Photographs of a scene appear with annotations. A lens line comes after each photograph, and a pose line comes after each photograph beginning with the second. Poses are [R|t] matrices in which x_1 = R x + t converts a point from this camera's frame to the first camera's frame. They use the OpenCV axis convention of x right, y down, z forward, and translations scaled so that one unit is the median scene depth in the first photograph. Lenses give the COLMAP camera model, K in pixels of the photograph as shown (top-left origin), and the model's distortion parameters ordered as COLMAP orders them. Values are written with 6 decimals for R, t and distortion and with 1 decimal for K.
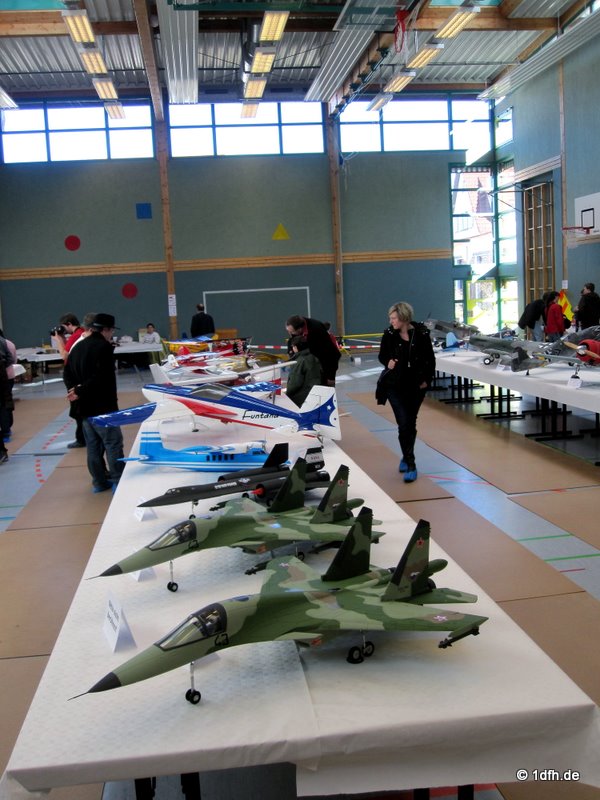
lens RADIAL K [[769.4, 0, 302.6], [0, 769.4, 399.6], [0, 0, 1]] dist [-0.046034, 0.000000]
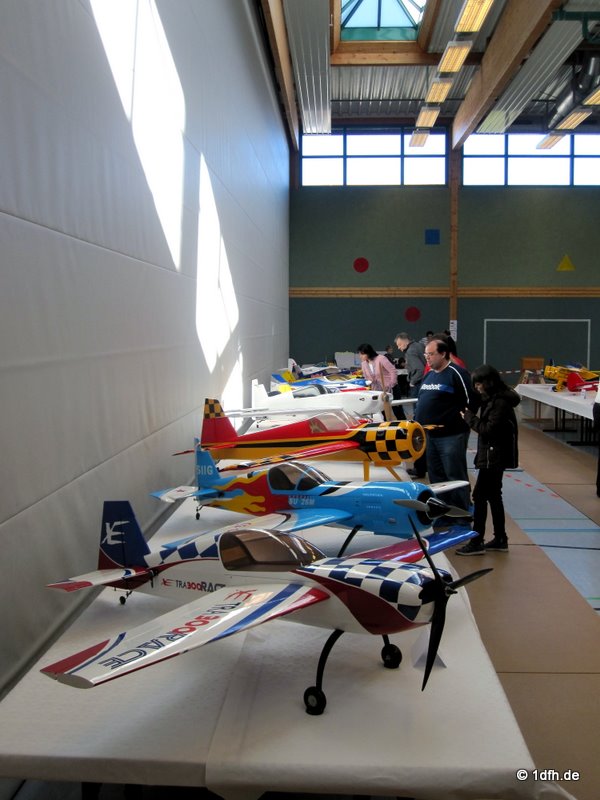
lens RADIAL K [[769.4, 0, 296.9], [0, 769.4, 399.9], [0, 0, 1]] dist [-0.046034, 0.000000]
pose [[0.985483, 0.065309, -0.156708, -0.210940], [-0.070887, 0.997025, -0.030266, 0.013021], [0.154266, 0.040935, 0.987181, -0.023621]]
